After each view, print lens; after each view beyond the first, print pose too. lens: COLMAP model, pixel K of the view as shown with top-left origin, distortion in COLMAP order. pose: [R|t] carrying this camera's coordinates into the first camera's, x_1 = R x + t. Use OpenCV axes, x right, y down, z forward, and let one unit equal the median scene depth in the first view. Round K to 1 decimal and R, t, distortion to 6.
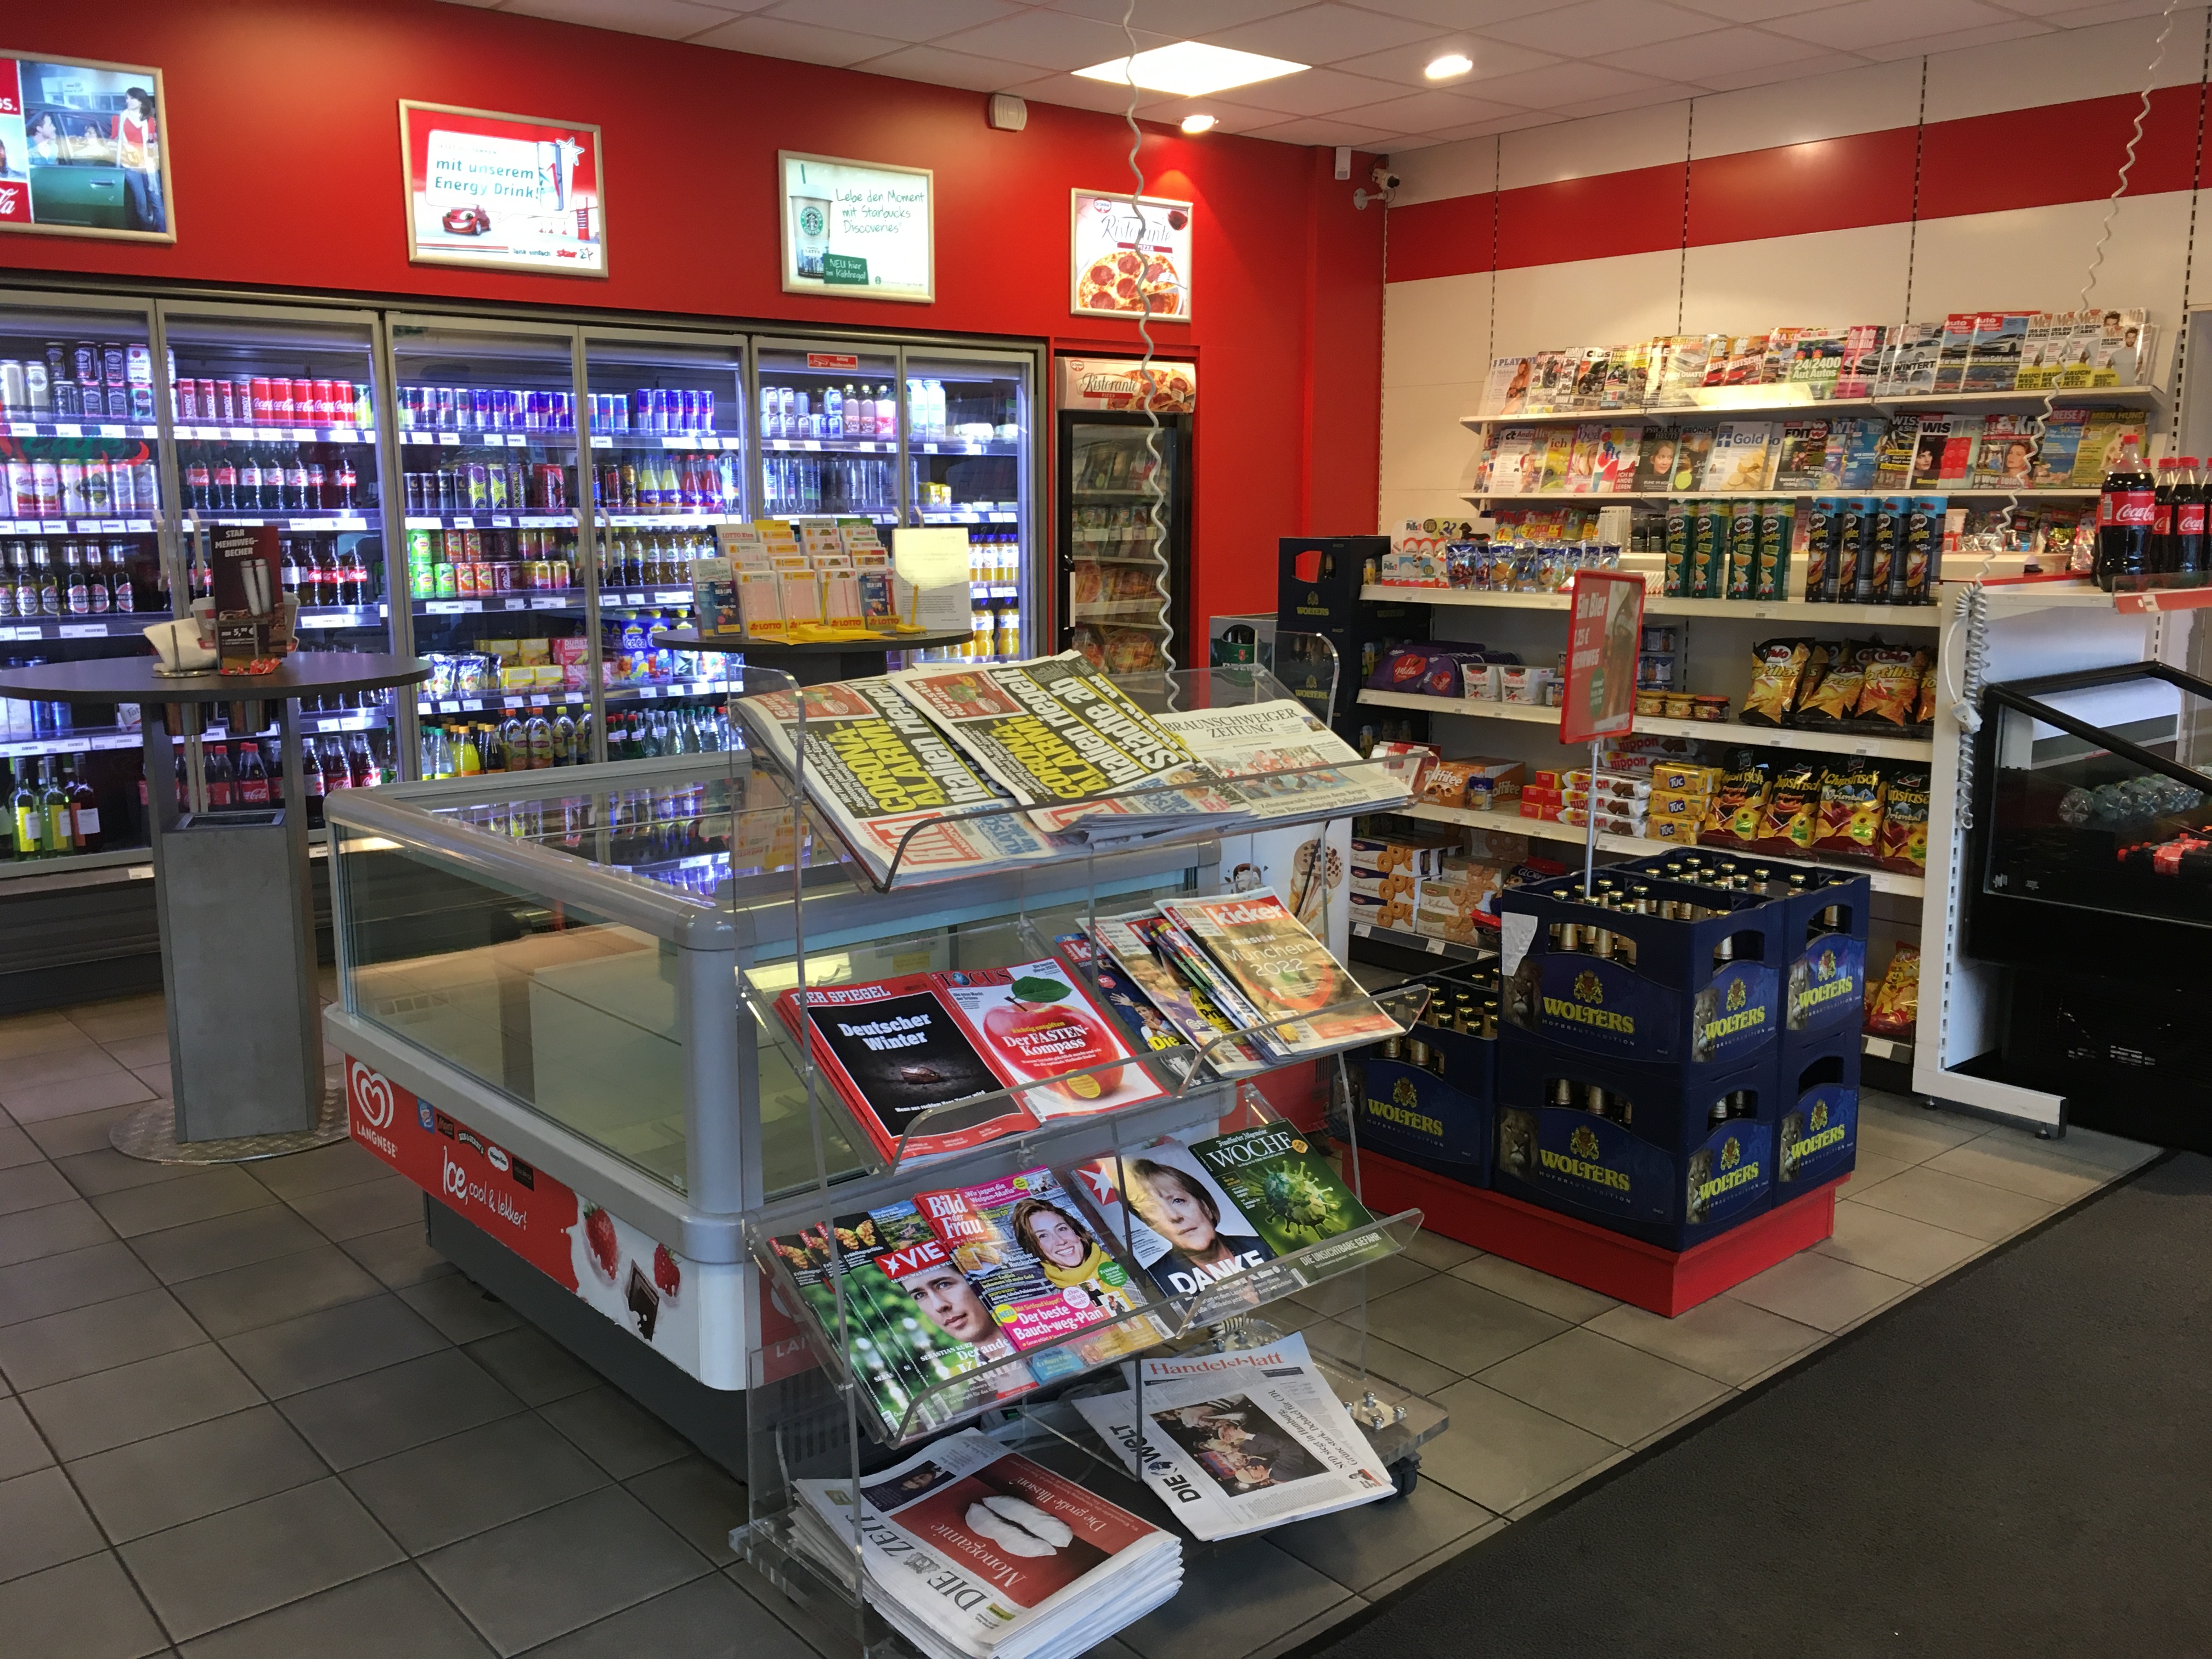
lens RADIAL K [[1868.9, 0, 1106.0], [0, 1868.9, 829.5], [0, 0, 1]] dist [0.084855, -0.107779]
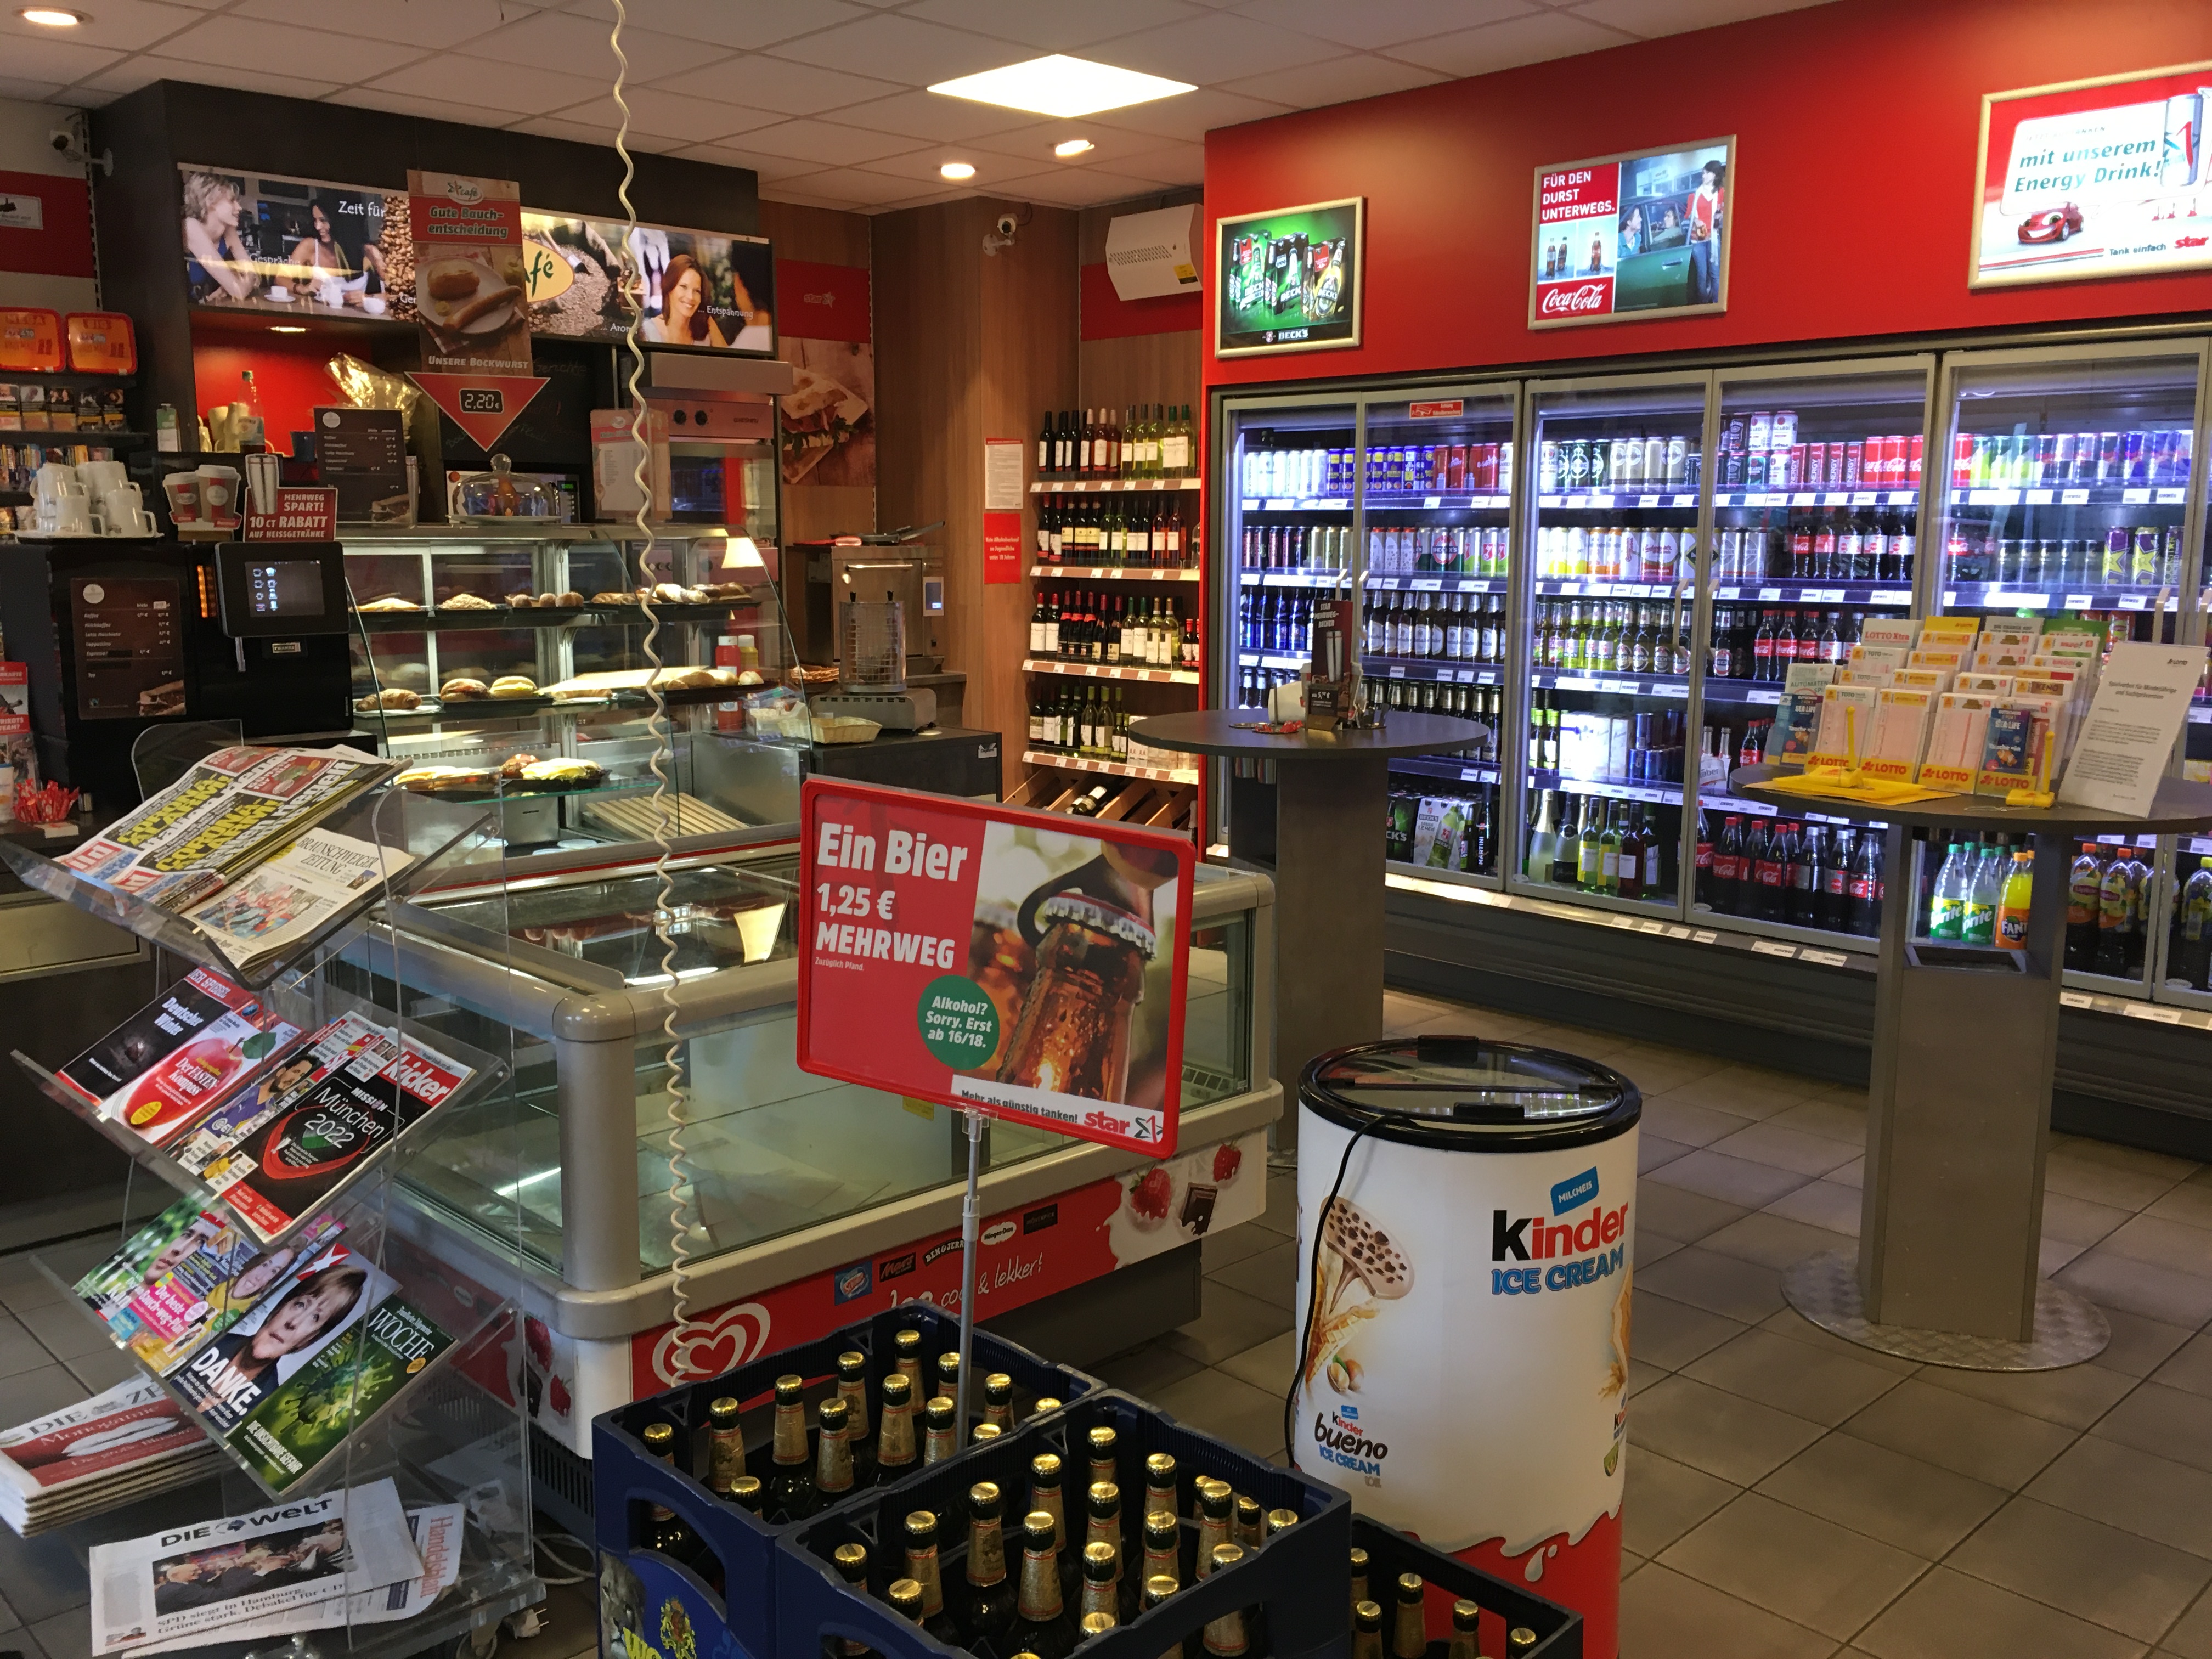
lens RADIAL K [[1868.9, 0, 1106.0], [0, 1868.9, 829.5], [0, 0, 1]] dist [0.084855, -0.107779]
pose [[0.065830, 0.165664, -0.983983, 0.495281], [-0.177449, 0.972347, 0.151833, -0.136612], [0.981926, 0.164612, 0.093406, 0.626311]]
